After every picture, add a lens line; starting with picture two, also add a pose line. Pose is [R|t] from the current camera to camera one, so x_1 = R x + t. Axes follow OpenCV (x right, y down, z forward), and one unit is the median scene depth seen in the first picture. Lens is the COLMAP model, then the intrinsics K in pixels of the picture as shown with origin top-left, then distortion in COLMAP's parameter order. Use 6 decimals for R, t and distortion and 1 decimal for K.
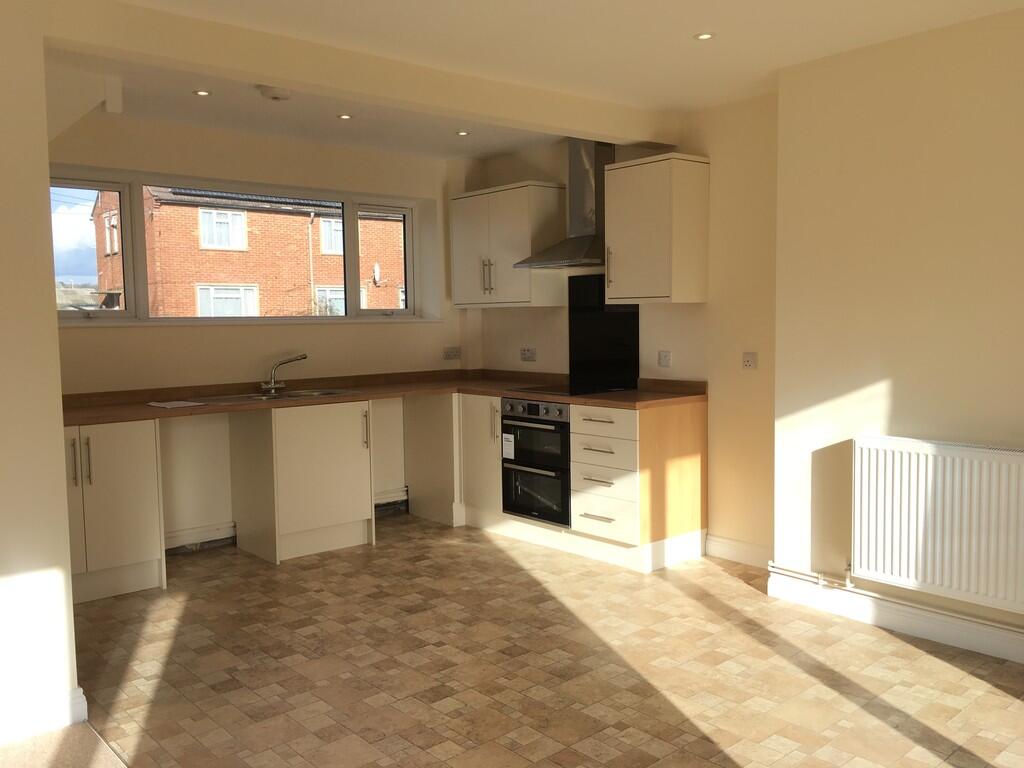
lens RADIAL K [[874.9, 0, 516.6], [0, 874.9, 388.9], [0, 0, 1]] dist [0.058051, -0.007807]
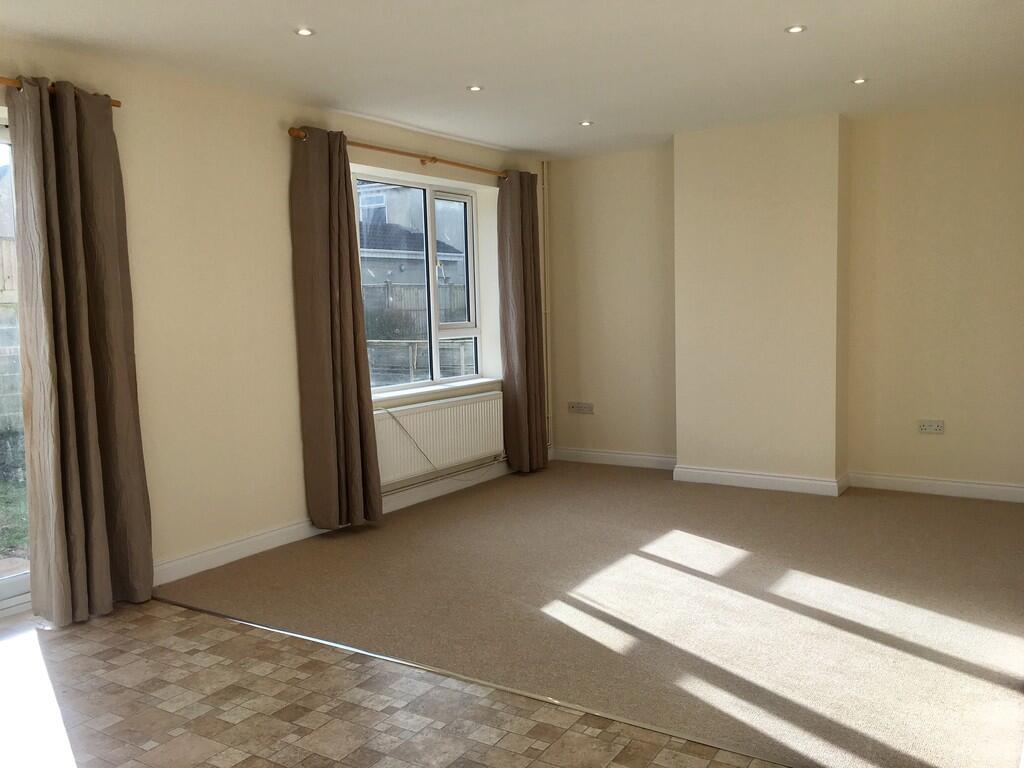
lens RADIAL K [[874.9, 0, 515.6], [0, 874.9, 384.7], [0, 0, 1]] dist [0.058051, -0.007807]
pose [[-0.961589, 0.065614, -0.266536, -0.001742], [0.015409, 0.982383, 0.186244, -0.068877], [0.274061, 0.174983, -0.945659, 0.817003]]
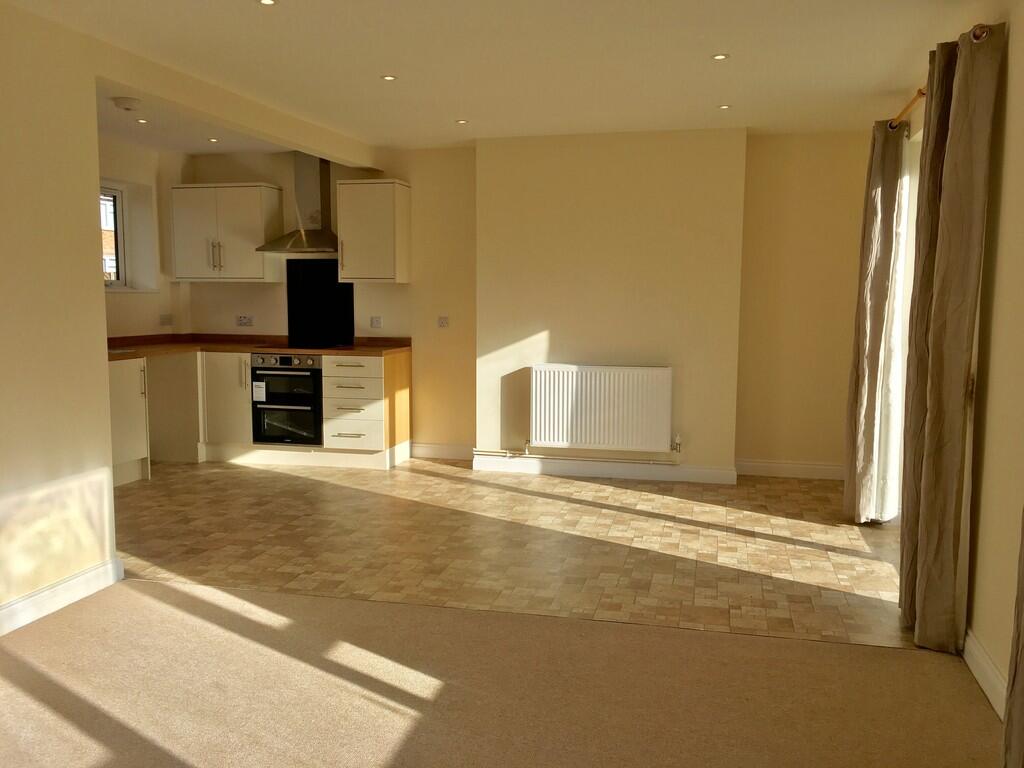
lens RADIAL K [[874.9, 0, 517.5], [0, 874.9, 383.5], [0, 0, 1]] dist [0.058051, -0.007807]
pose [[0.818319, -0.041624, 0.573256, -0.469936], [0.031564, 0.999124, 0.027489, 0.033083], [-0.573897, -0.004401, 0.818915, -0.288076]]
